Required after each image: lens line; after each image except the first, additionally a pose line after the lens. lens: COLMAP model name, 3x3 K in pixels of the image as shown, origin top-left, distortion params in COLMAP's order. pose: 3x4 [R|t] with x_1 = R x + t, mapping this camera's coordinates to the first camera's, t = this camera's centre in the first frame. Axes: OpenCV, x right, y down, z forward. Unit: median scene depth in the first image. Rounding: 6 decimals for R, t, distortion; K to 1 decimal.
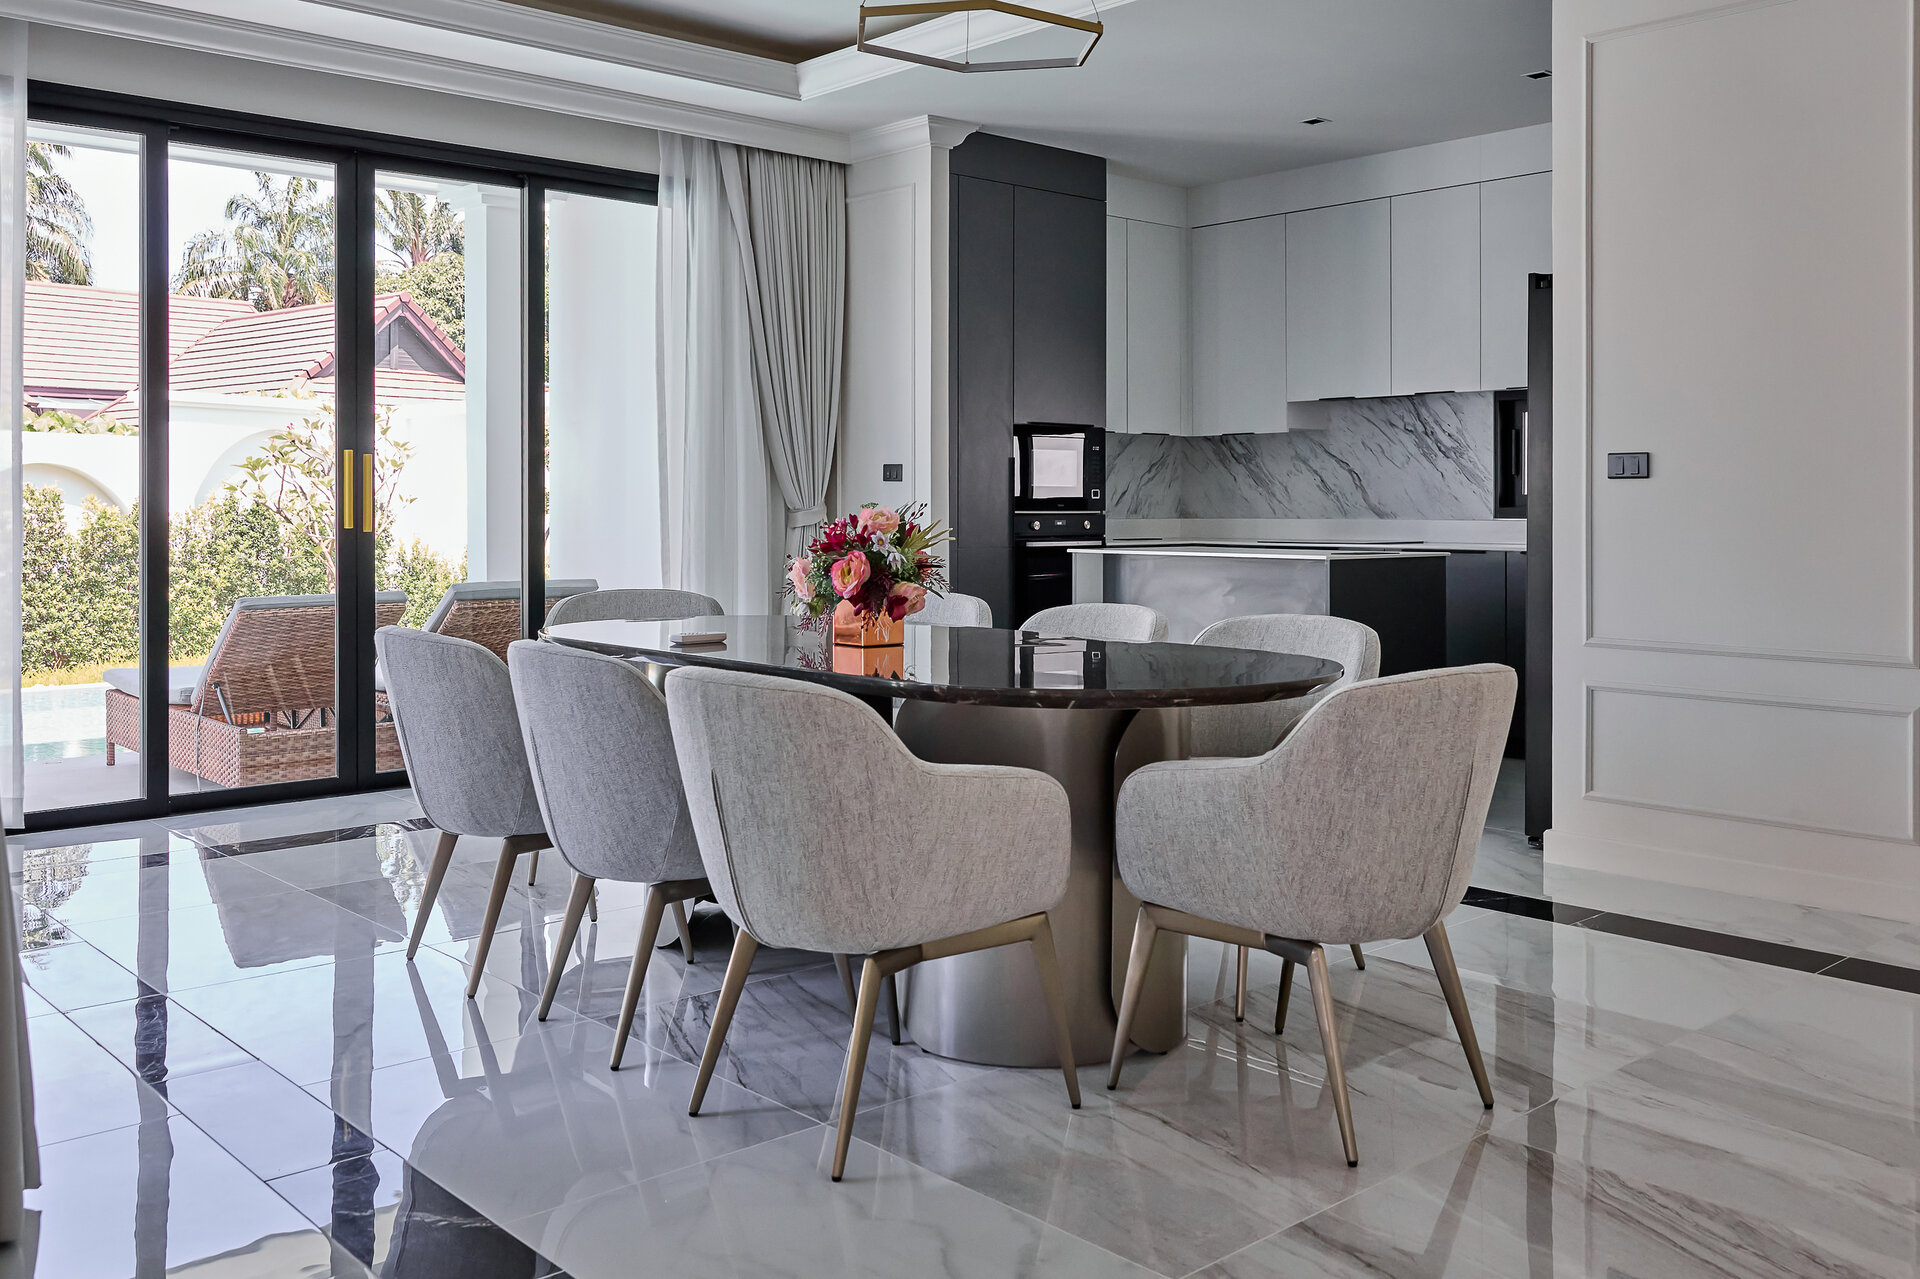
lens RADIAL K [[1629.0, 0, 1017.7], [0, 1629.0, 491.3], [0, 0, 1]] dist [0.004140, -0.007593]
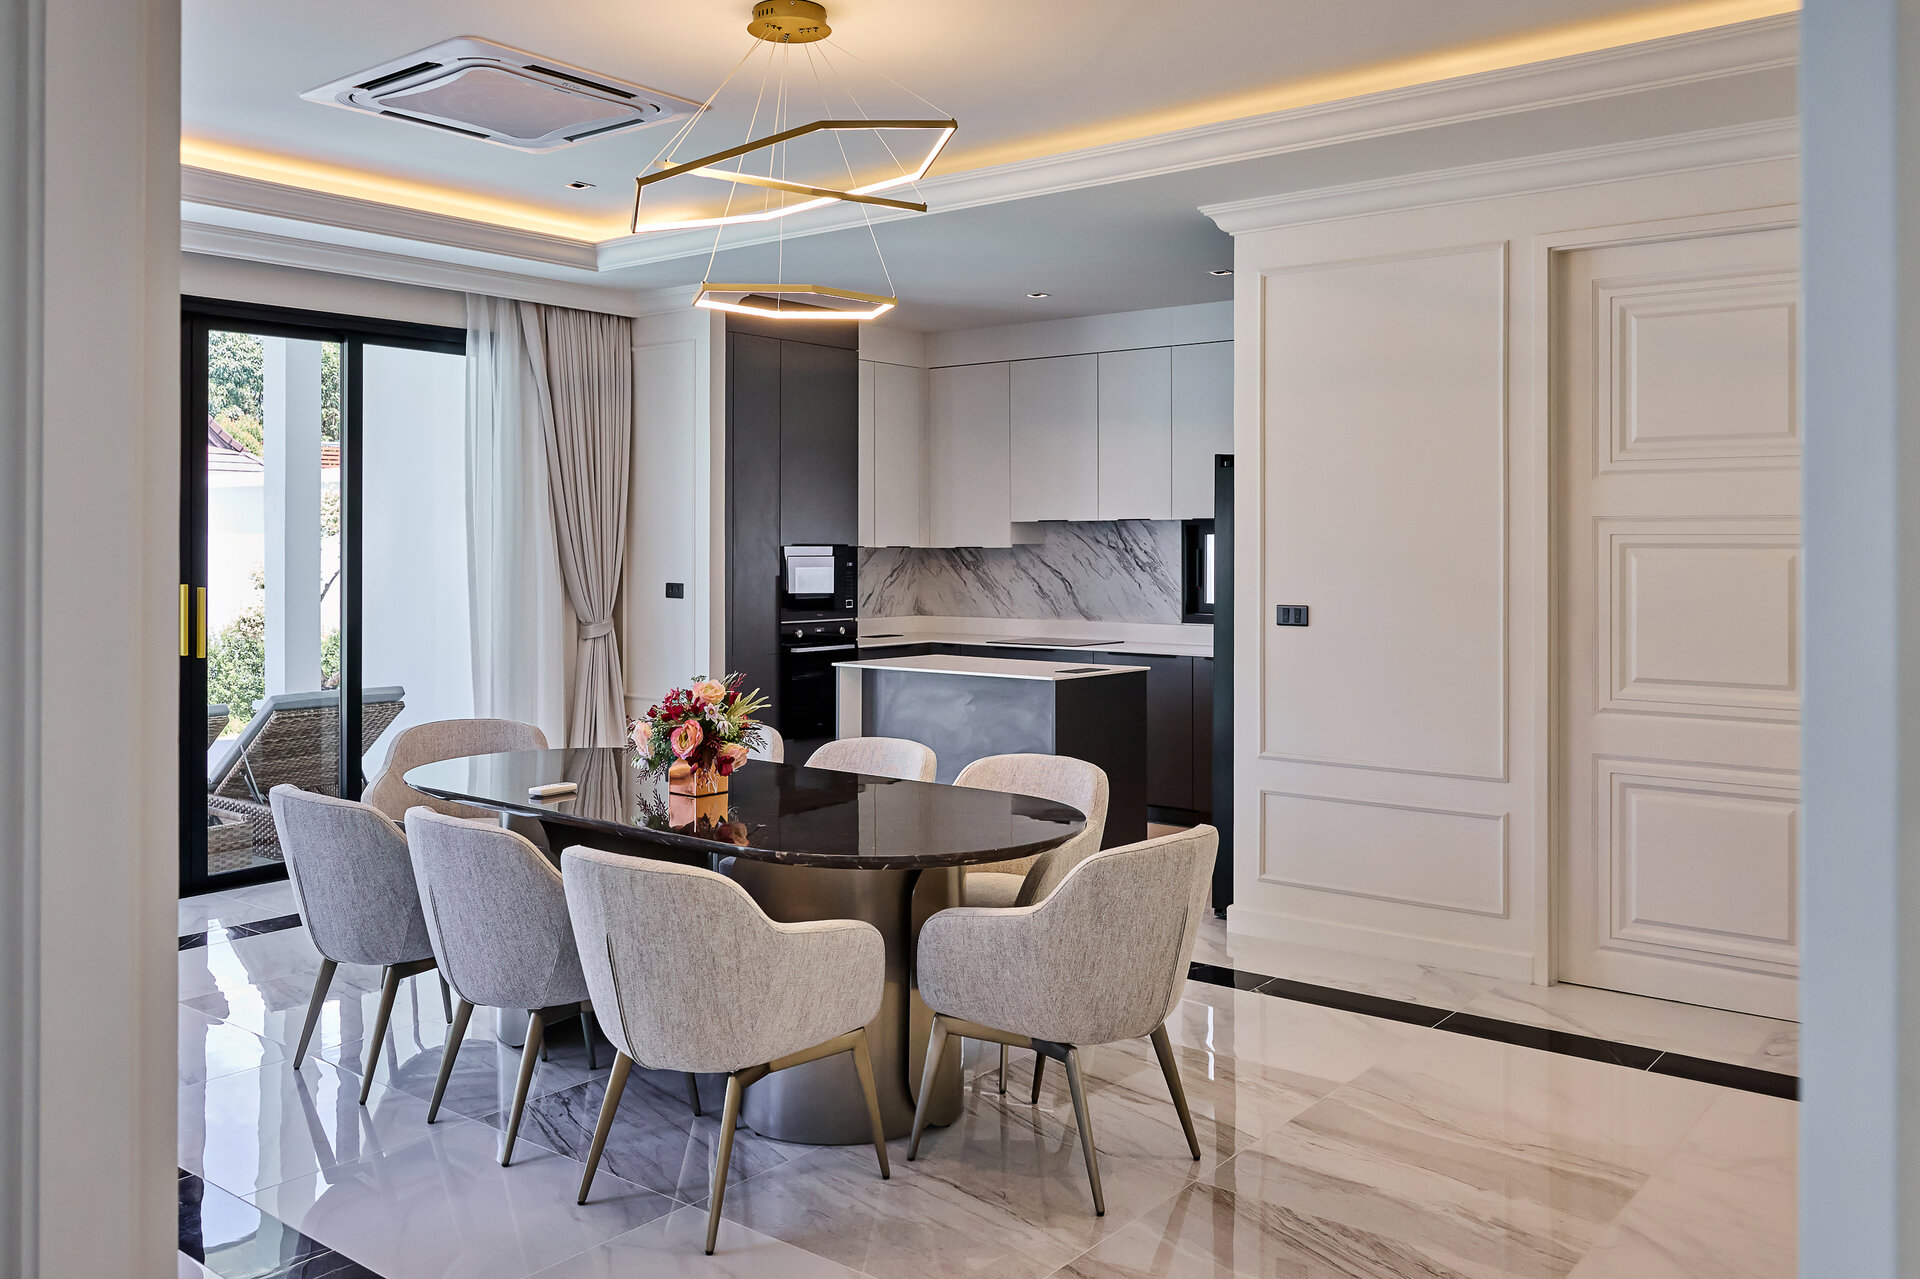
lens RADIAL K [[1492.4, 0, 959.9], [0, 1492.4, 530.2], [0, 0, 1]] dist [0.007204, -0.009207]
pose [[0.989416, 0.002777, 0.145083, -0.060216], [-0.002148, 0.999988, -0.004490, -0.096984], [-0.145094, 0.004131, 0.989409, -0.133026]]
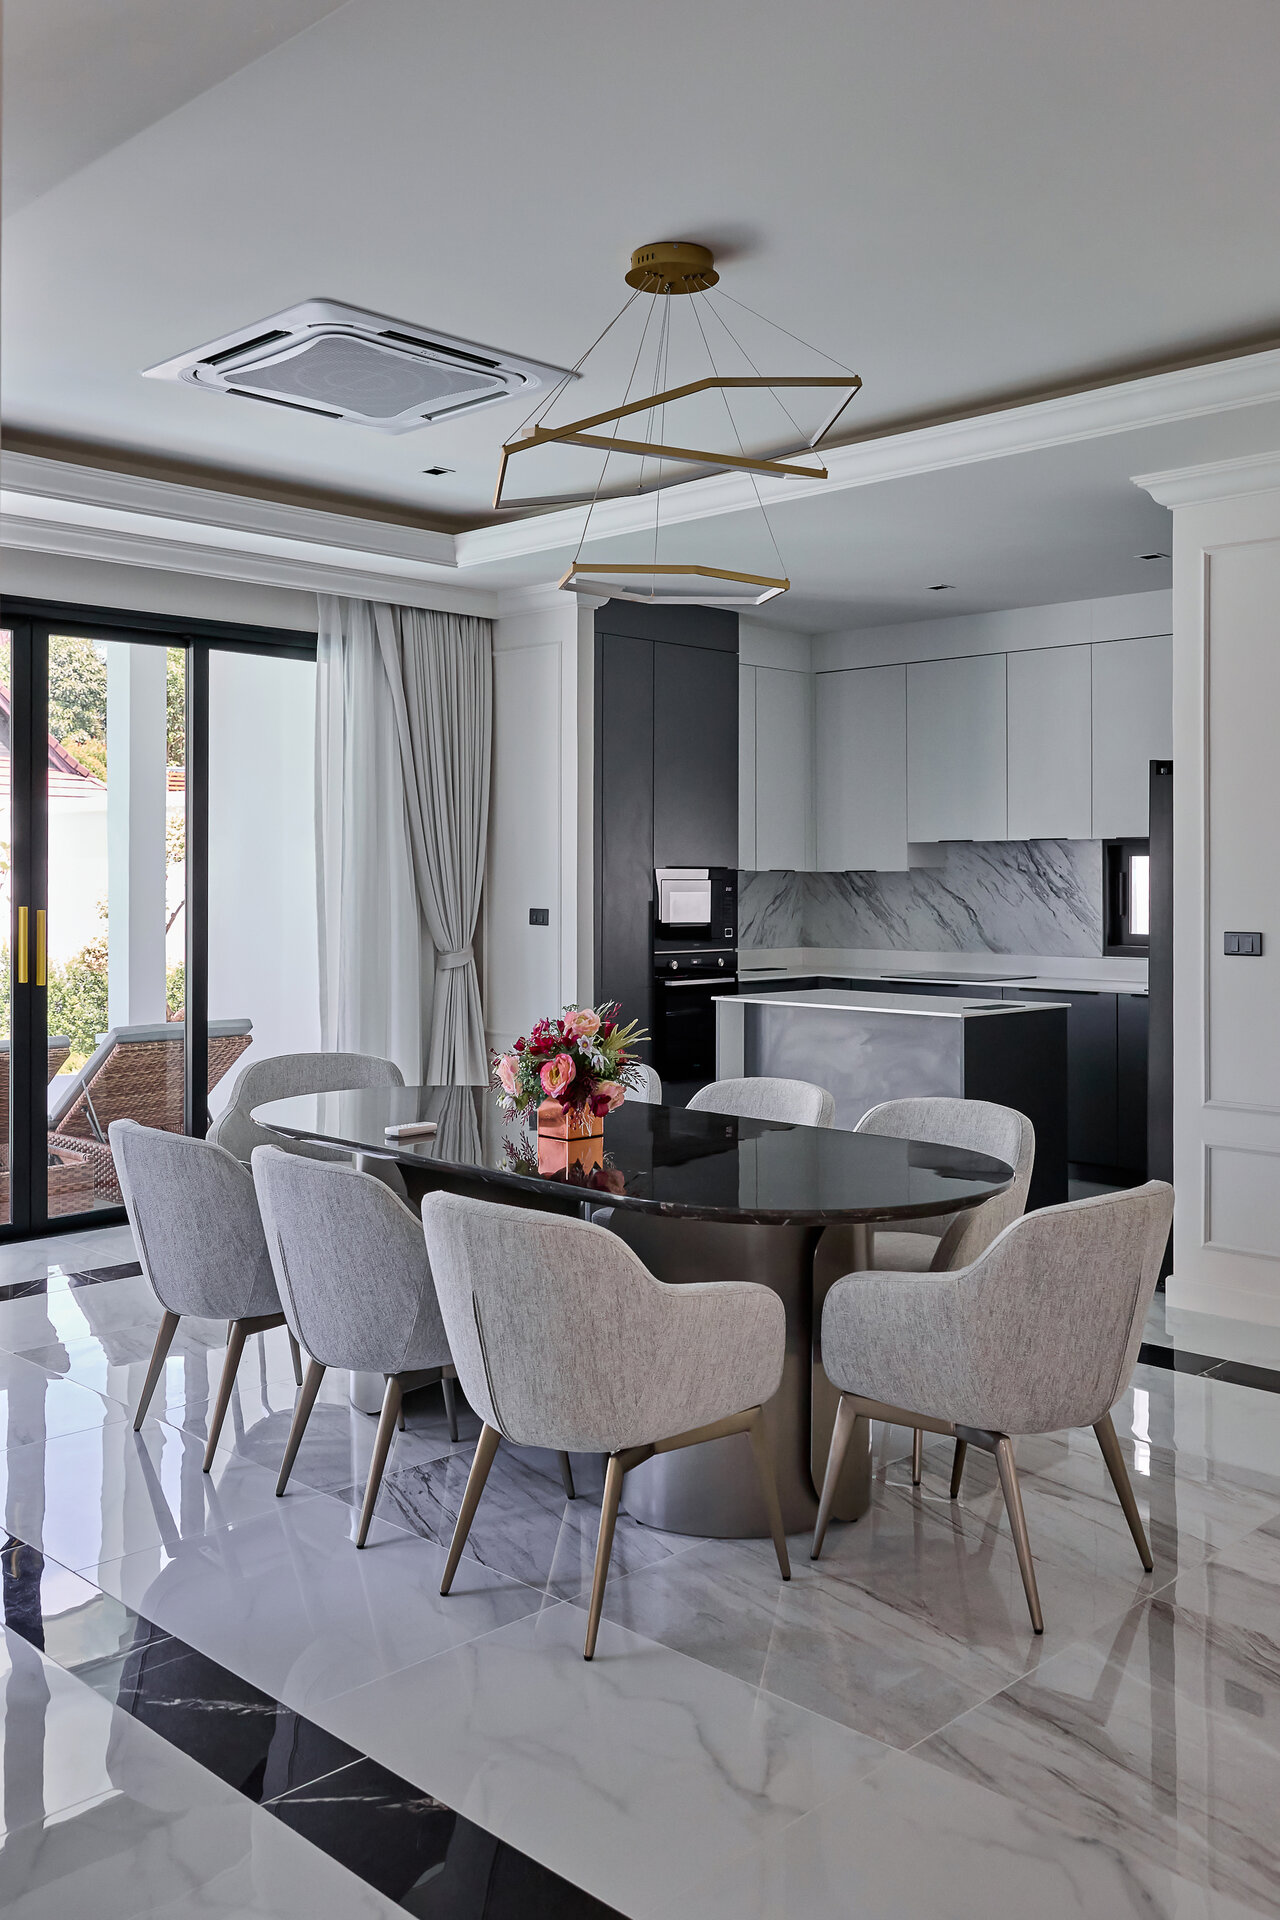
lens RADIAL K [[1617.2, 0, 690.4], [0, 1617.2, 854.4], [0, 0, 1]] dist [0.002316, -0.007144]
pose [[0.998550, 0.002651, 0.053773, -0.069736], [-0.002209, 0.999963, -0.008277, -0.084449], [-0.053793, 0.008146, 0.998519, -0.083839]]
